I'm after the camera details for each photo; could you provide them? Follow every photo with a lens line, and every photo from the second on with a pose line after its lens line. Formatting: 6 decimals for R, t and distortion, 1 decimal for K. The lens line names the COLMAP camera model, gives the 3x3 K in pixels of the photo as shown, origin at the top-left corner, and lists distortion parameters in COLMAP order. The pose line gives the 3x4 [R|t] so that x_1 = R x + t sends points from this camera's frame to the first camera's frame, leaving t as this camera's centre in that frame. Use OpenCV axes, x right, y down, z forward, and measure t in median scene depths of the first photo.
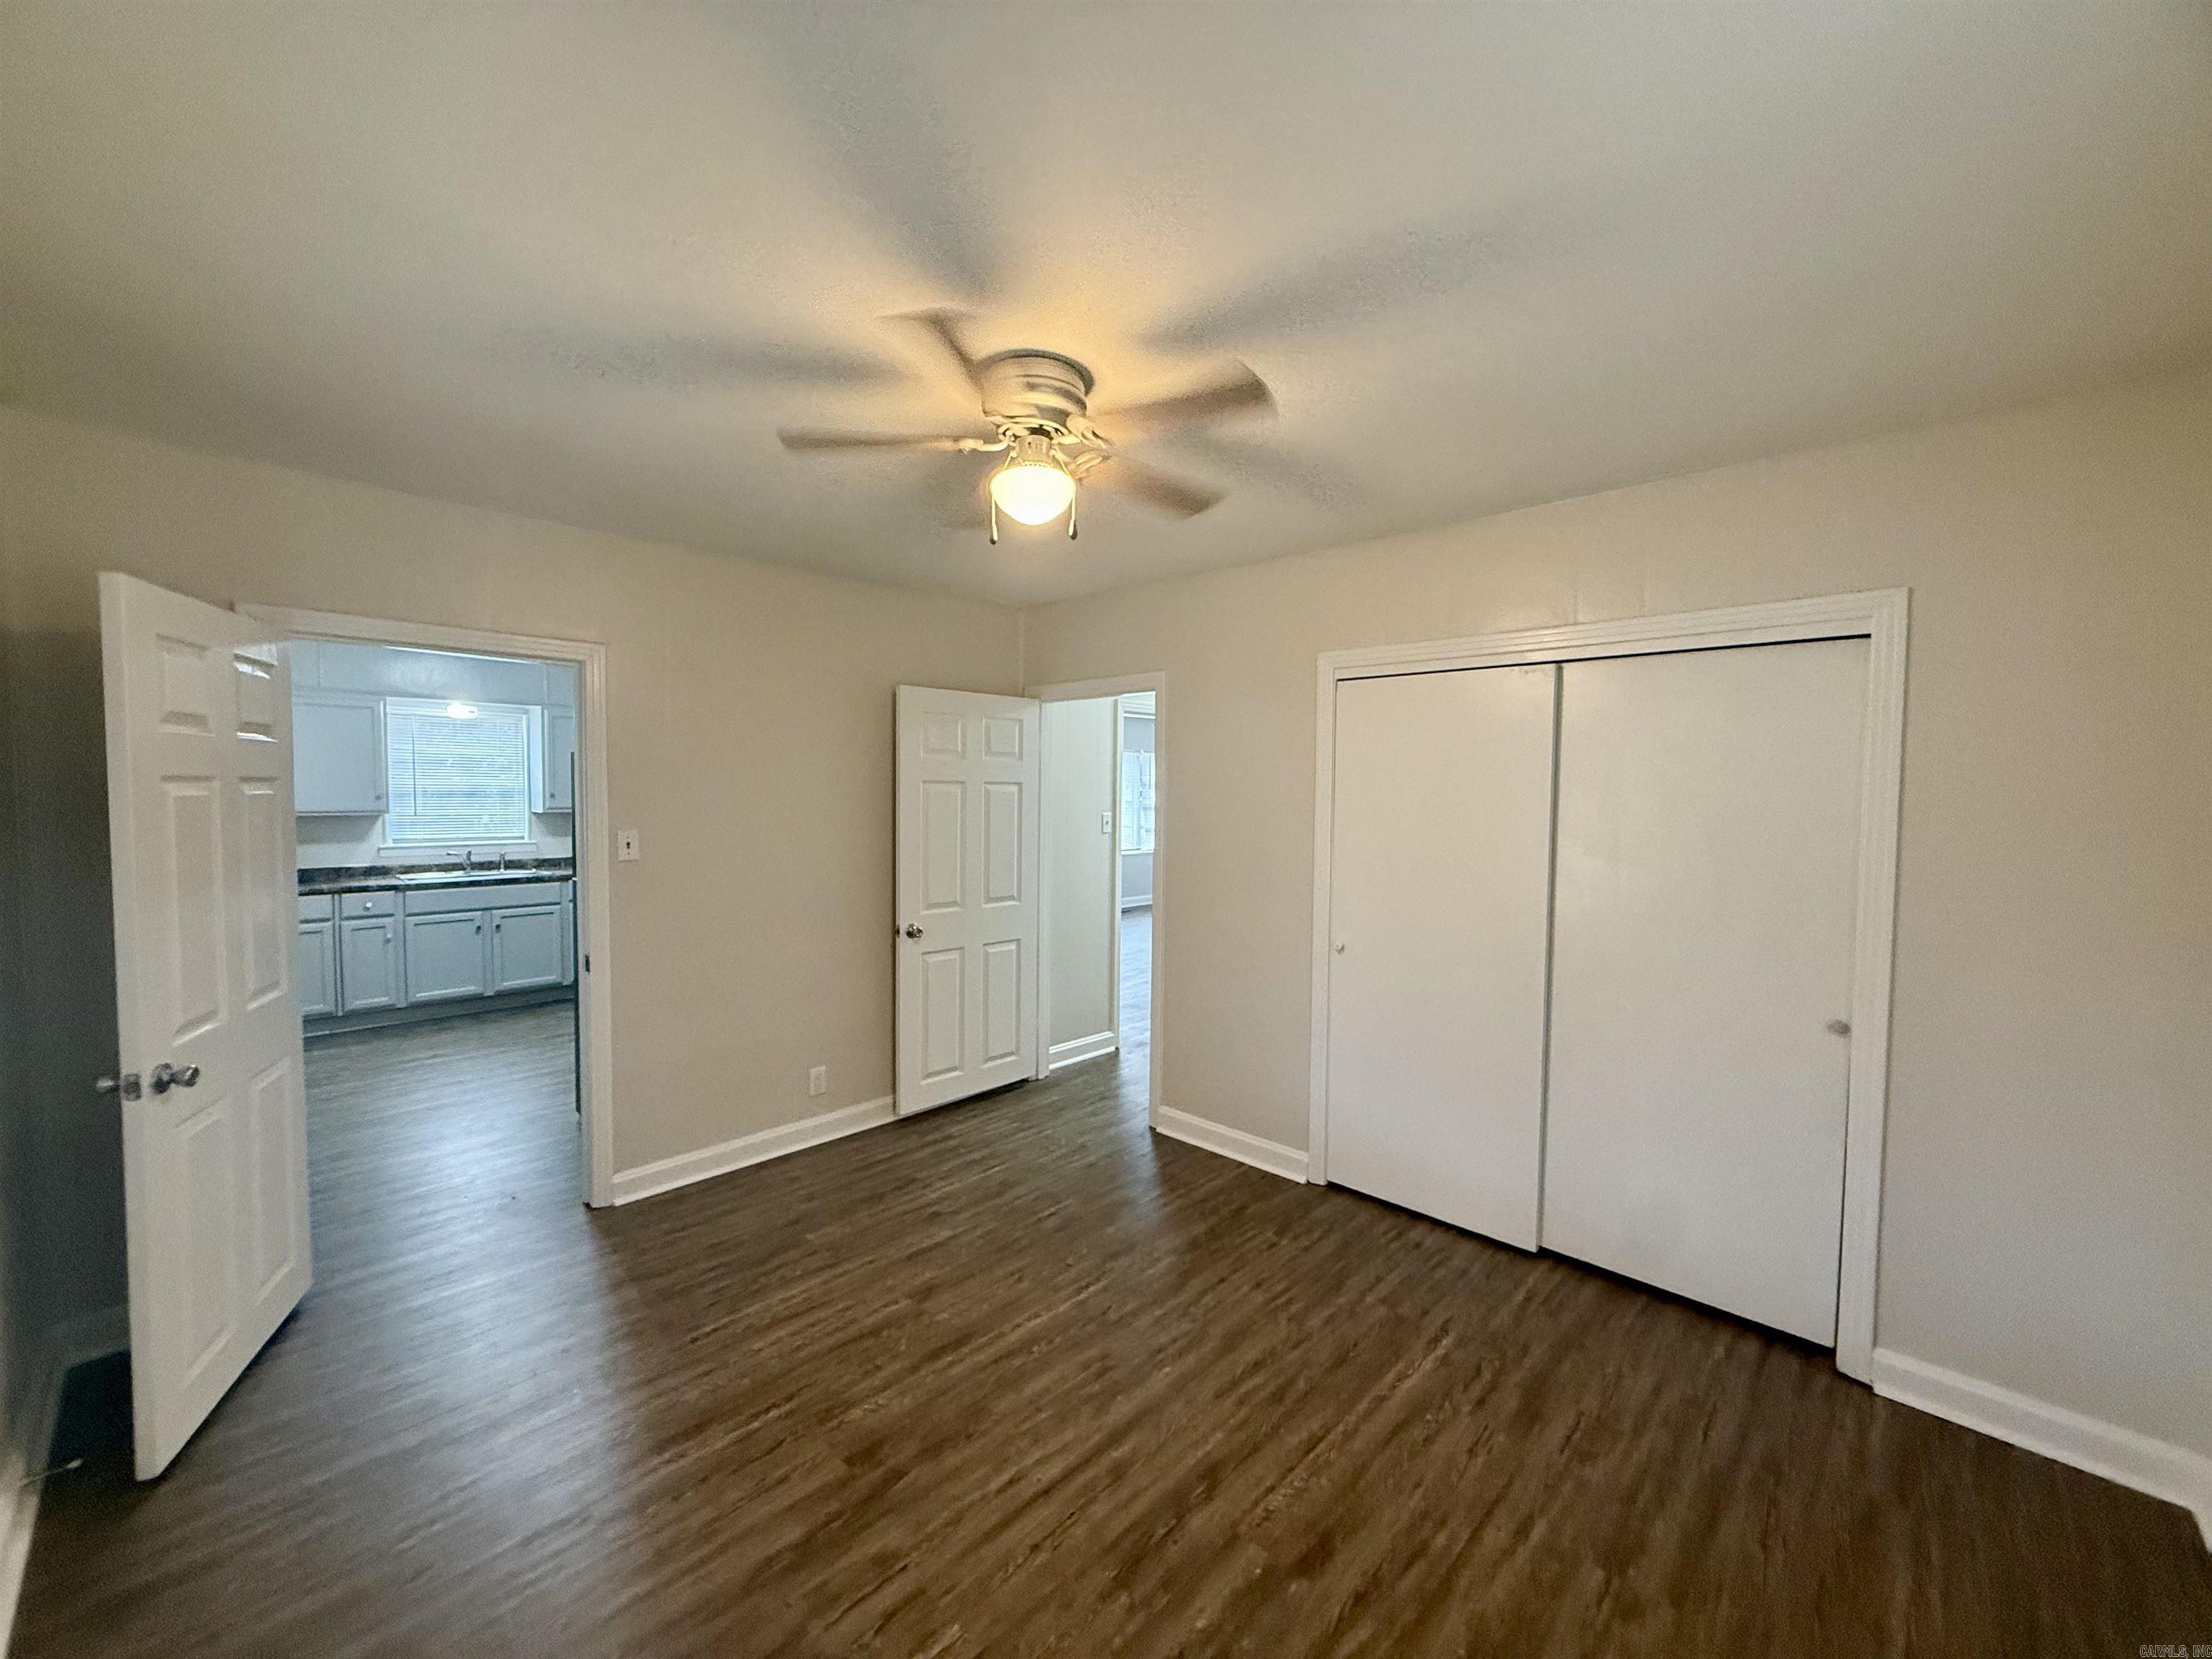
lens RADIAL K [[882.4, 0, 1100.2], [0, 882.4, 833.5], [0, 0, 1]] dist [-0.000203, 0.000307]
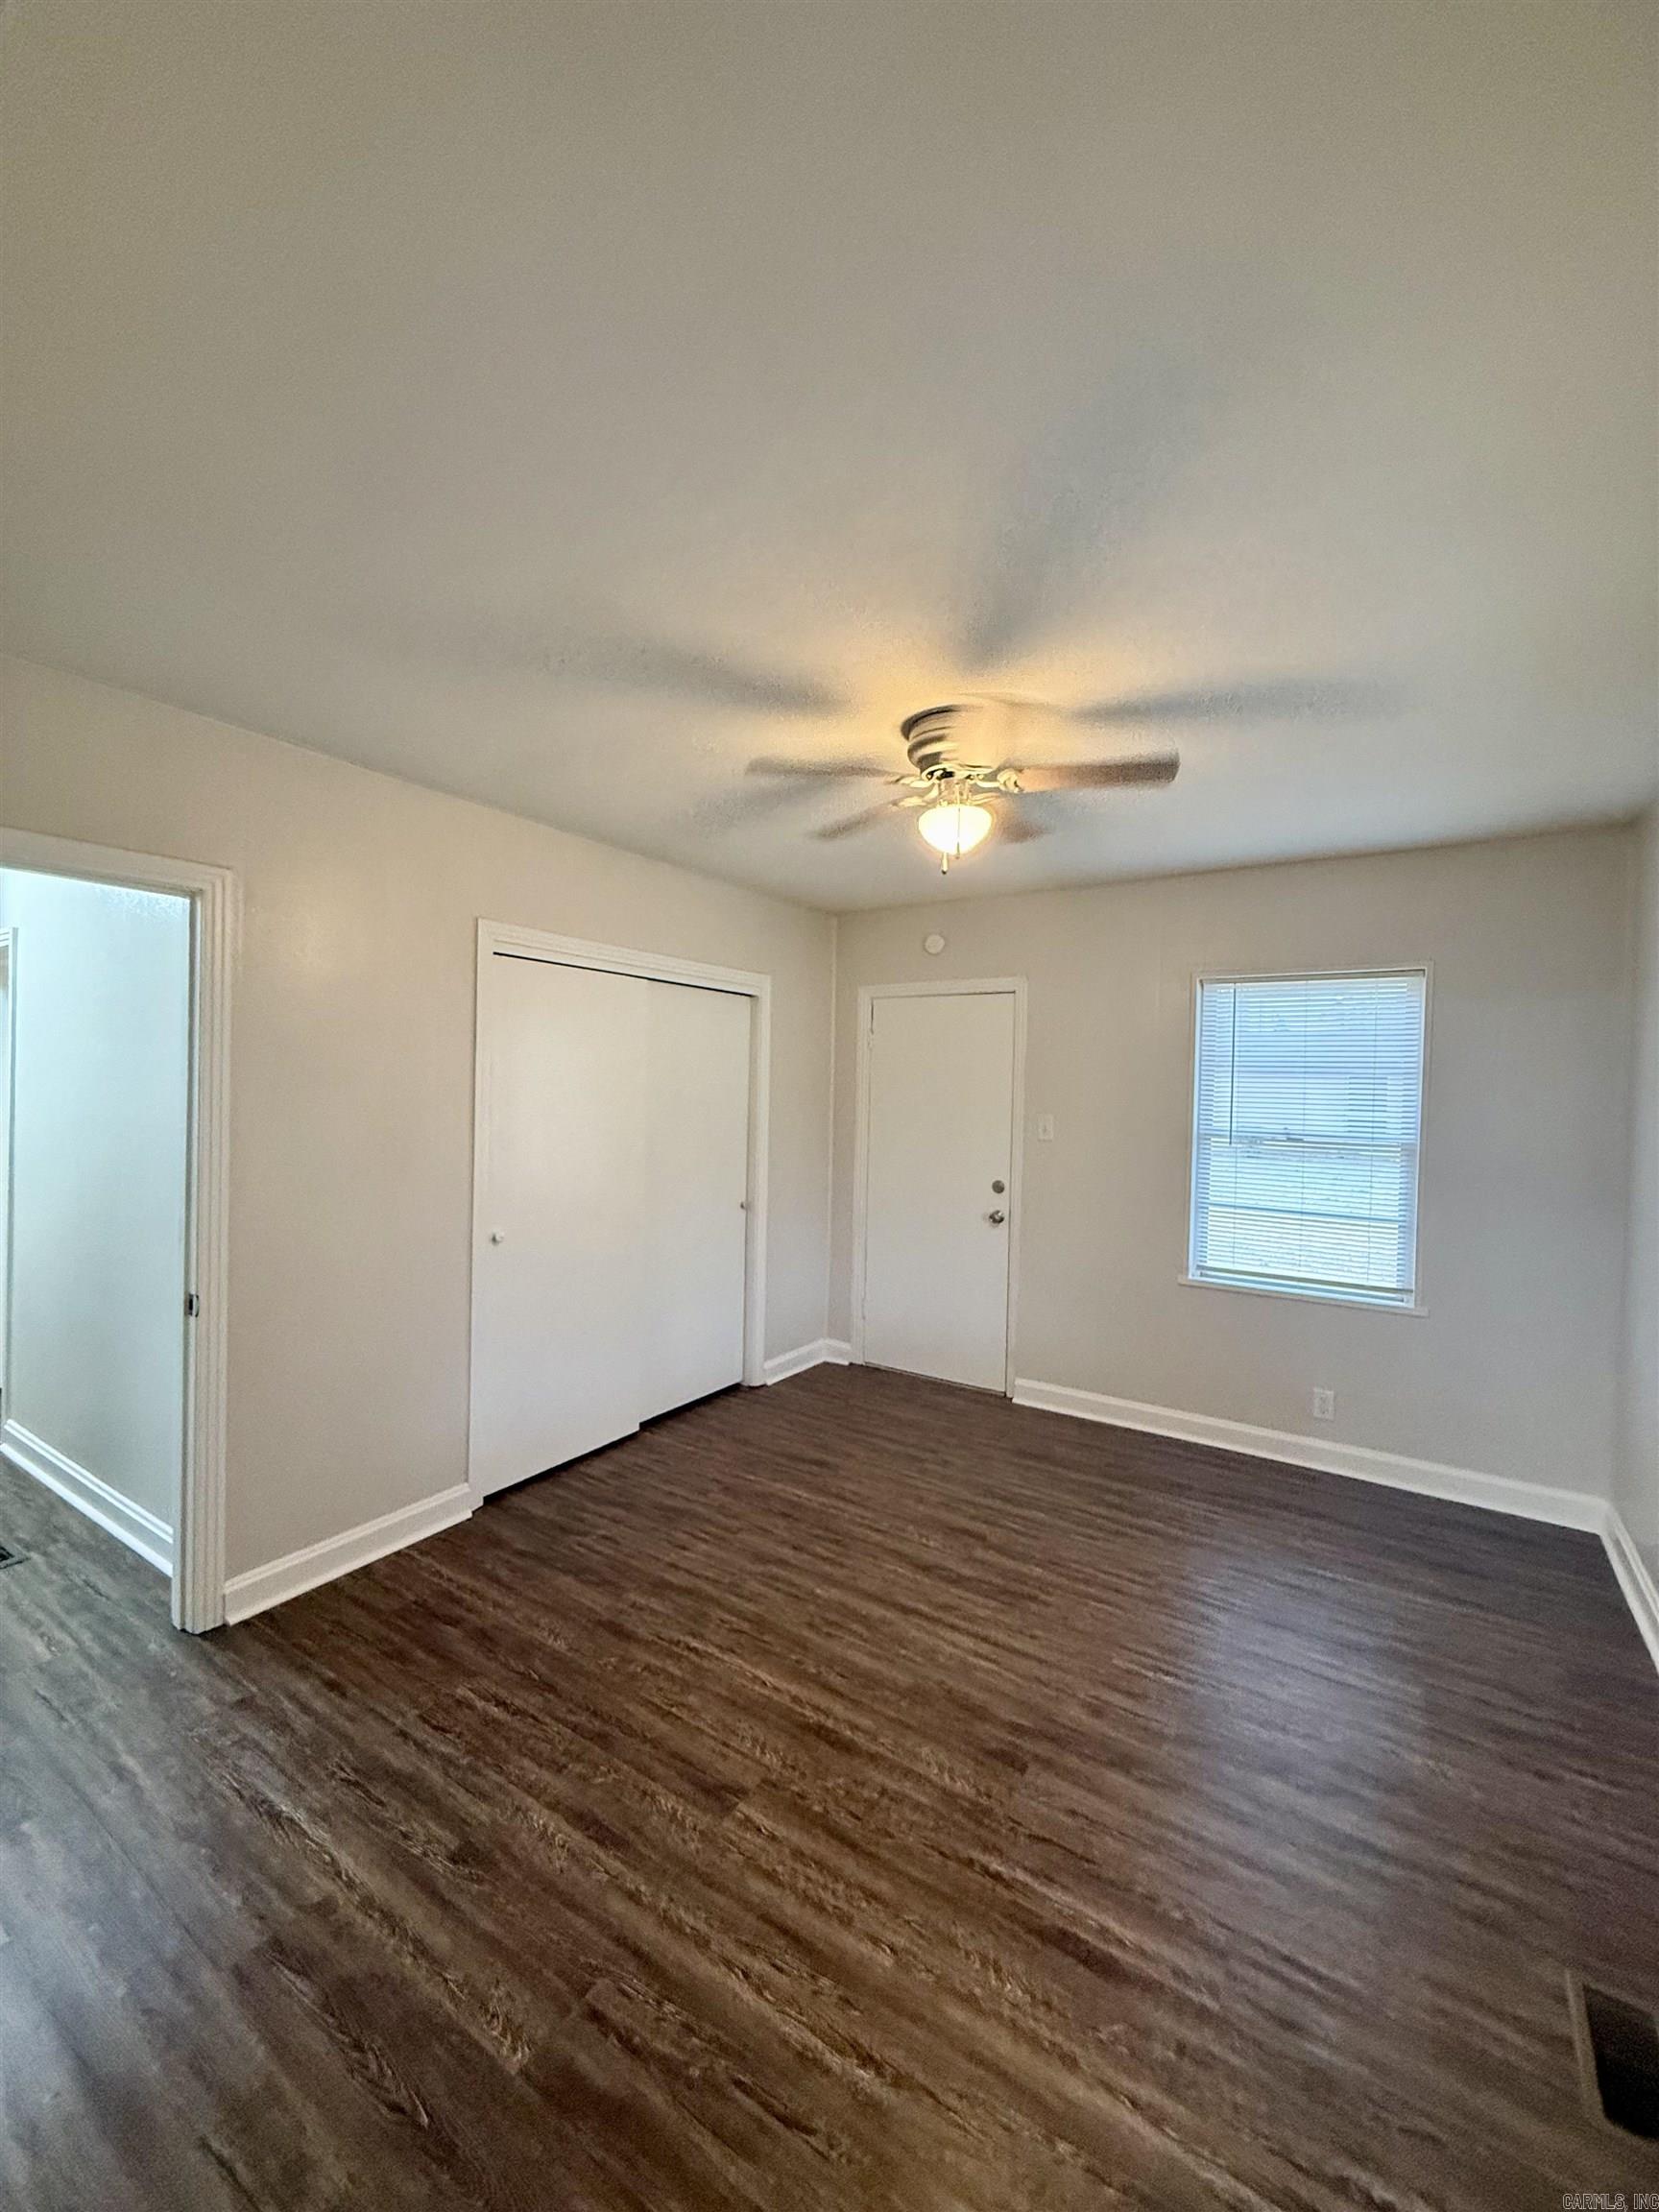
lens RADIAL K [[882.4, 0, 829.5], [0, 882.4, 1106.0], [0, 0, 1]] dist [-0.000203, 0.000307]
pose [[-0.192588, -0.033387, 0.980712, -1.021541], [0.026420, 0.998882, 0.039194, -0.058087], [-0.980924, 0.033458, -0.191491, 1.188456]]
